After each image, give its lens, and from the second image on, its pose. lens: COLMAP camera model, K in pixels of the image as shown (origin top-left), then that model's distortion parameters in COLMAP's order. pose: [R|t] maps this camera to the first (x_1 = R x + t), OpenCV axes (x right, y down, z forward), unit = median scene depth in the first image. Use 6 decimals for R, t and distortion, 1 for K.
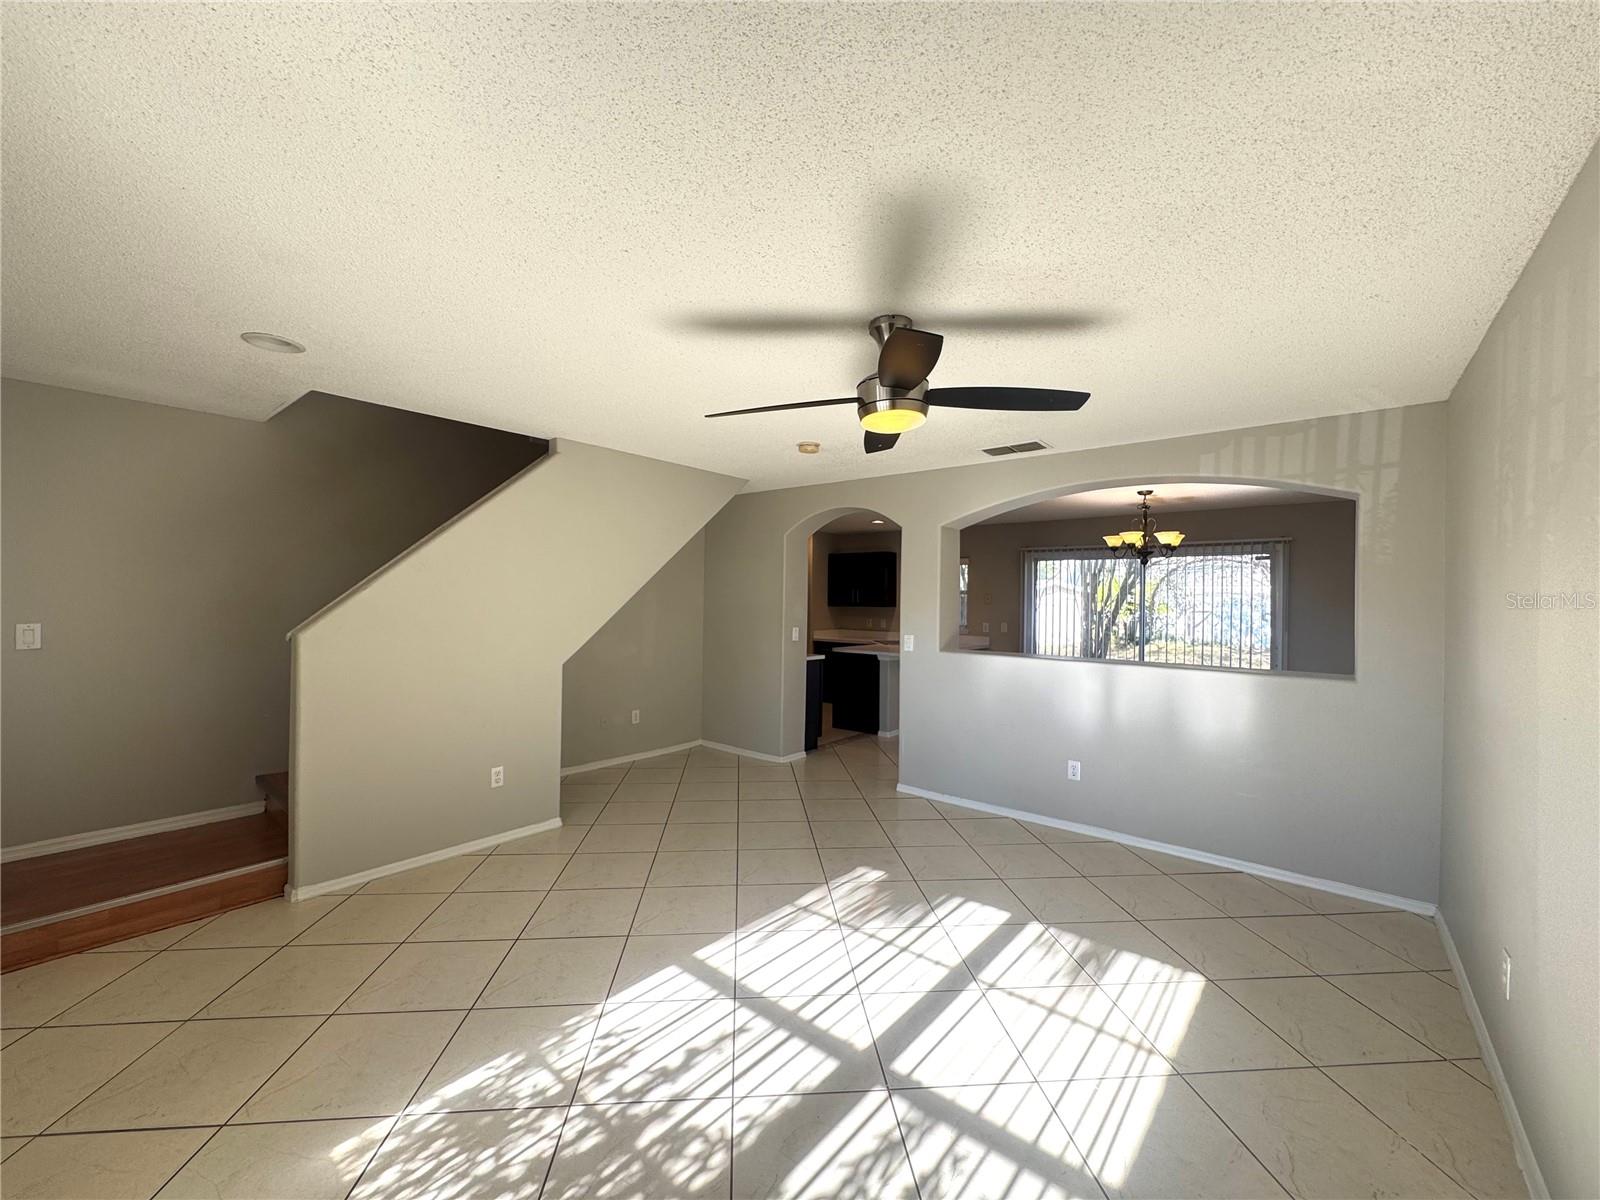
lens RADIAL K [[639.3, 0, 803.6], [0, 639.3, 602.3], [0, 0, 1]] dist [-0.001606, 0.000479]
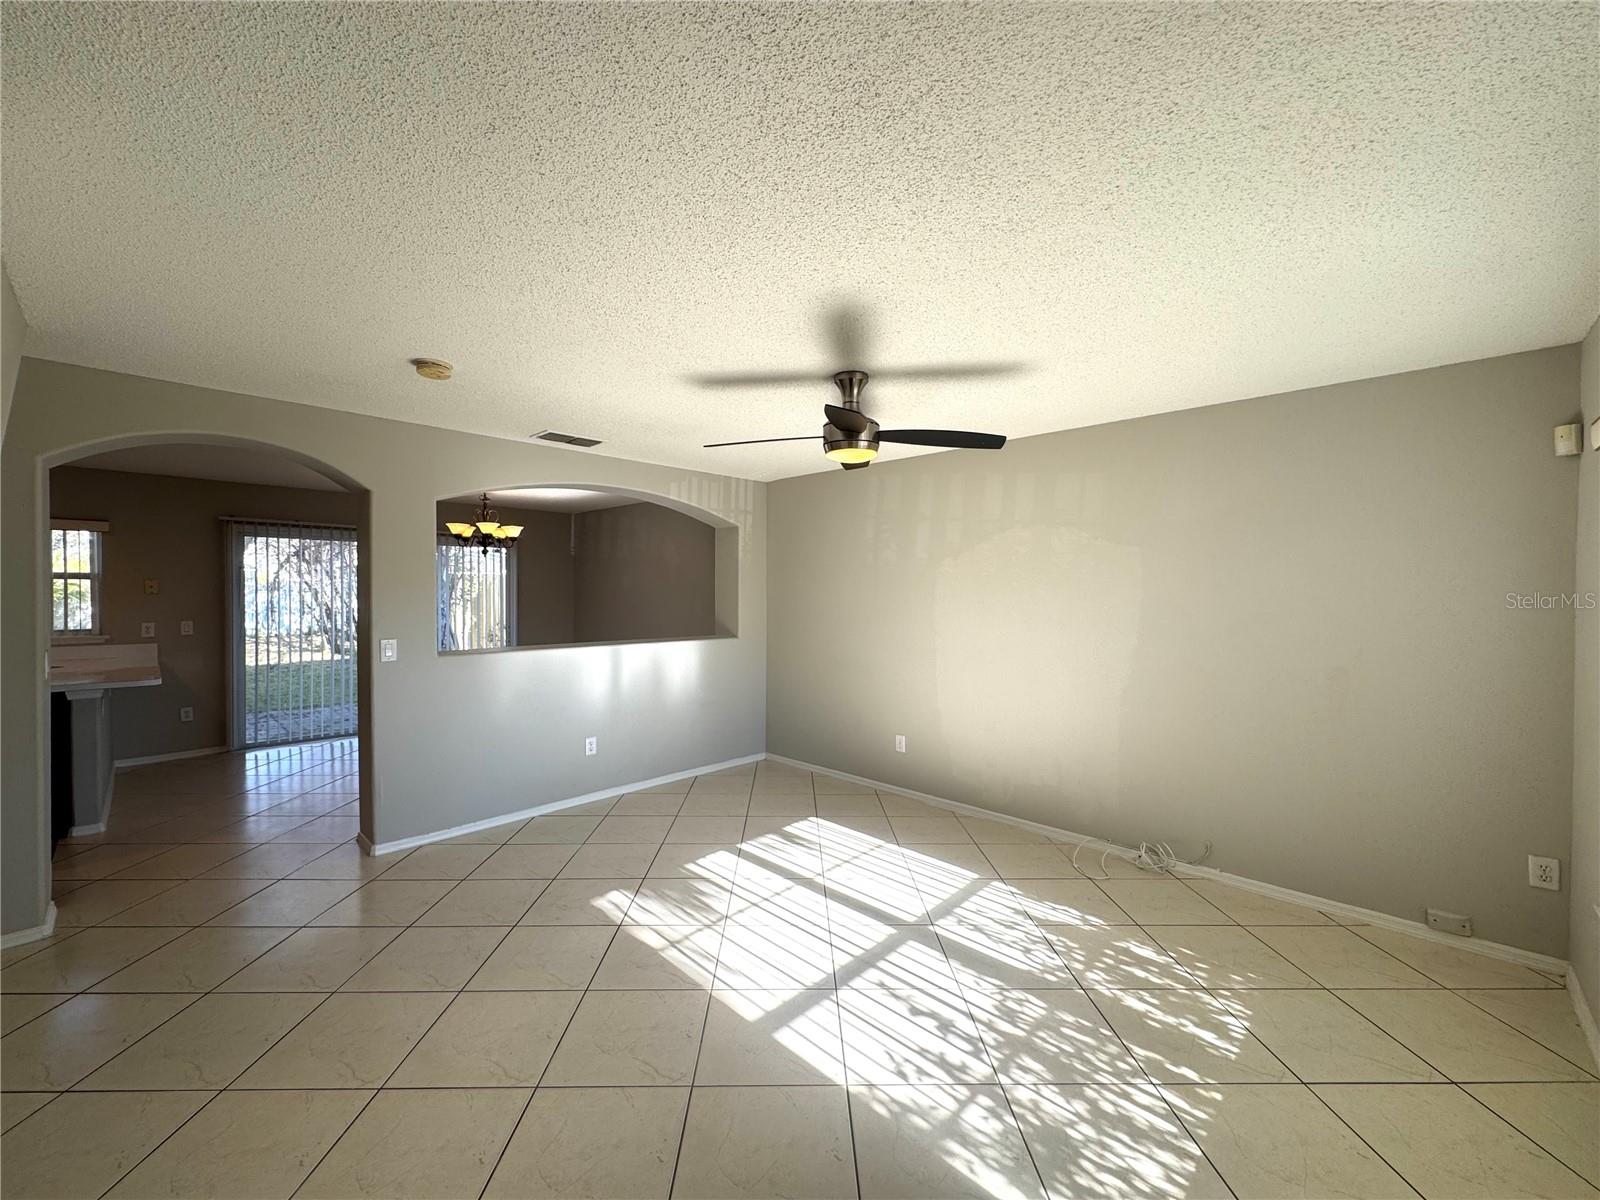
lens RADIAL K [[639.3, 0, 800.2], [0, 639.3, 595.9], [0, 0, 1]] dist [-0.001606, 0.000479]
pose [[0.076540, -0.020007, 0.996866, -1.263870], [0.003413, 0.999798, 0.019804, -0.028632], [-0.997061, 0.001886, 0.076593, 1.111048]]
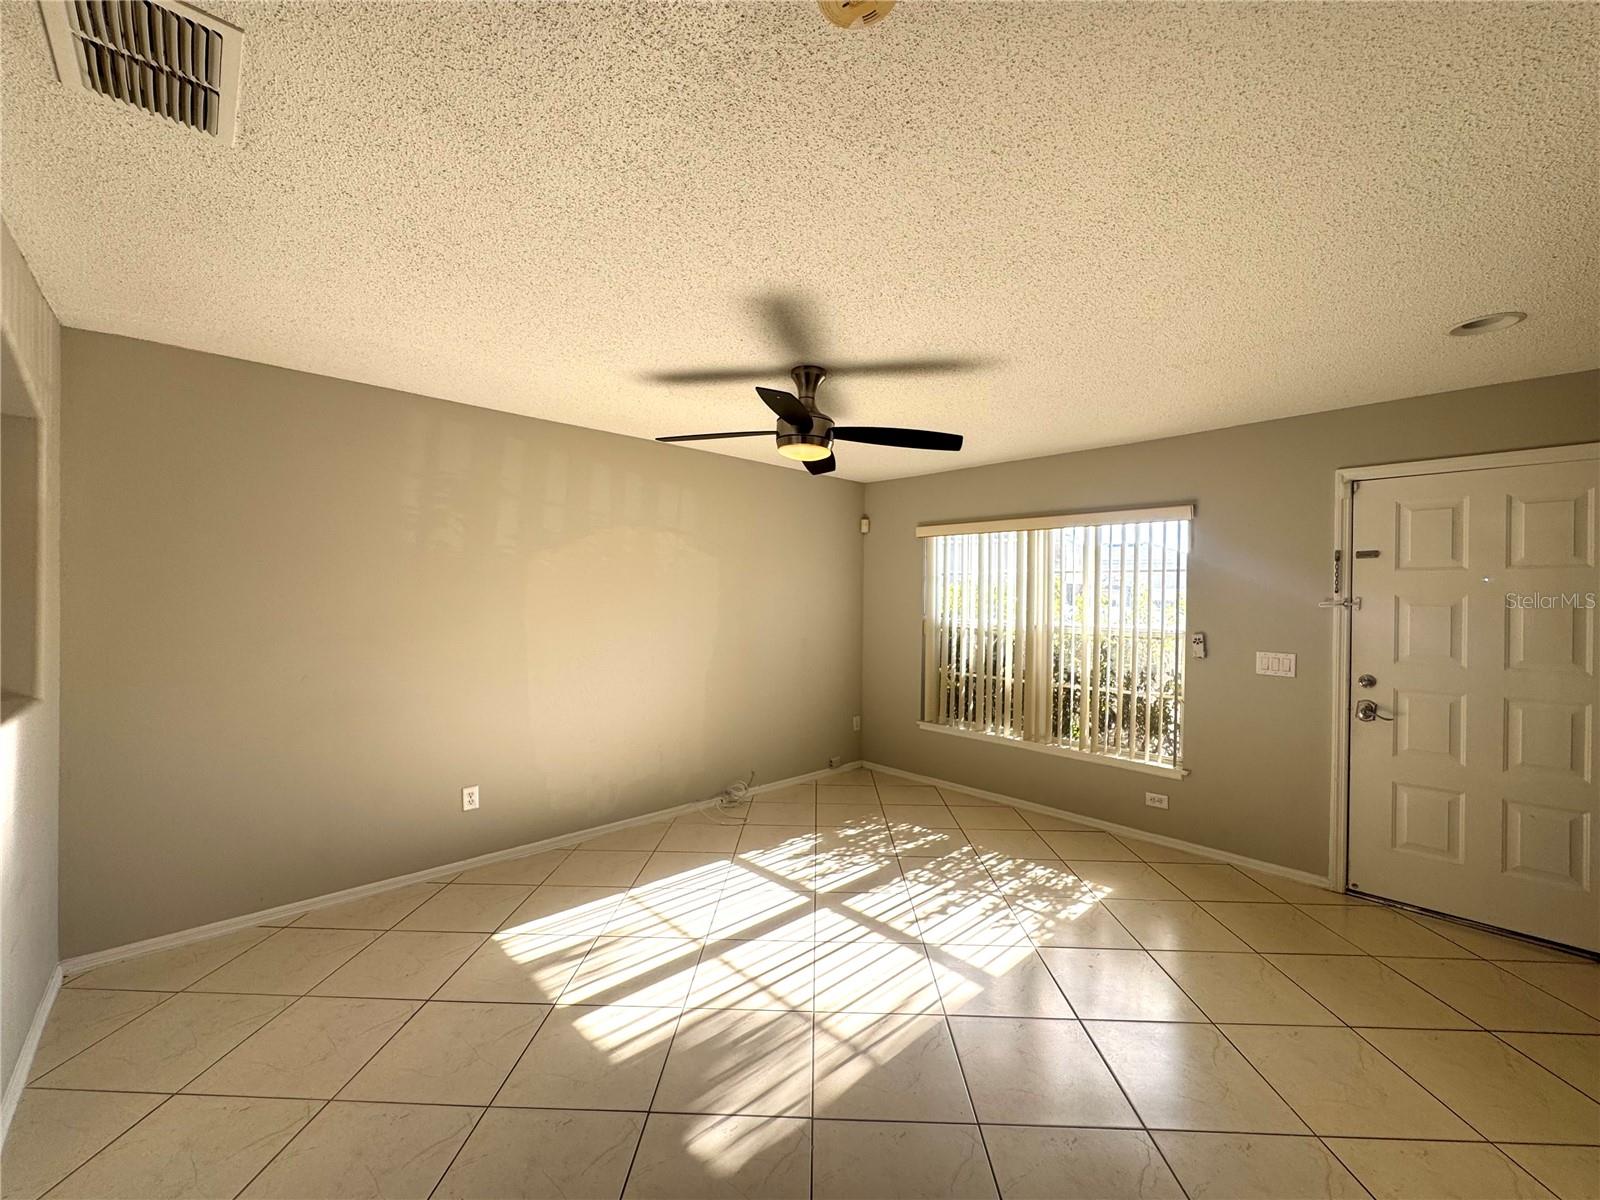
lens RADIAL K [[639.3, 0, 807.2], [0, 639.3, 596.3], [0, 0, 1]] dist [-0.001606, 0.000479]
pose [[-0.993108, -0.028640, 0.113651, -0.012636], [-0.027888, 0.999577, 0.008201, -0.015480], [-0.113838, 0.004975, -0.993487, 2.471397]]
